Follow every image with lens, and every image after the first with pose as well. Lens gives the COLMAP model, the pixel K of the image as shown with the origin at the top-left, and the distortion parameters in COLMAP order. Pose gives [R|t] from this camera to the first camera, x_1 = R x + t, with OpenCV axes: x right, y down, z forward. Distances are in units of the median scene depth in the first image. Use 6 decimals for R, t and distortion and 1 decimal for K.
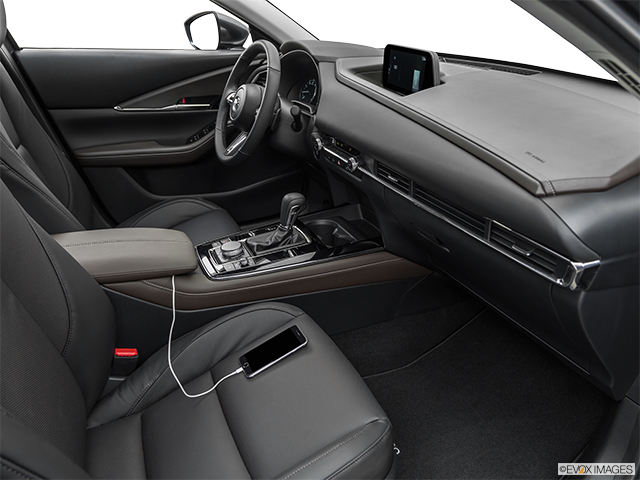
lens RADIAL K [[466.2, 0, 320.0], [0, 466.2, 240.0], [0, 0, 1]] dist [-0.006608, -0.004768]
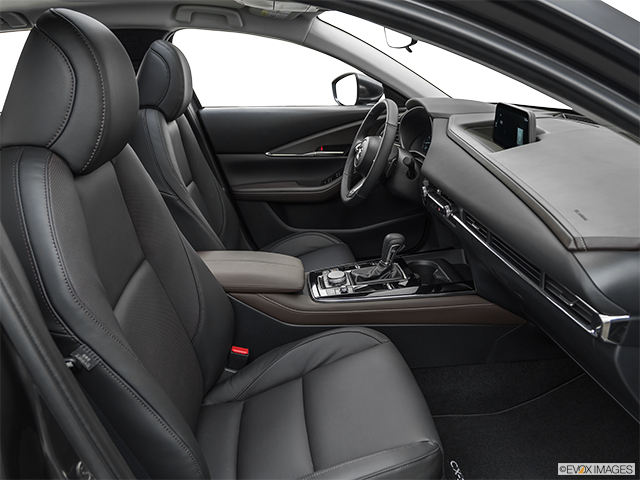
lens RADIAL K [[466.2, 0, 320.0], [0, 466.2, 240.0], [0, 0, 1]] dist [-0.006608, -0.004768]
pose [[0.944471, 0.078932, -0.318975, 0.128608], [-0.105670, 0.992116, -0.067380, 0.008951], [0.311142, 0.097344, 0.945365, -0.110547]]
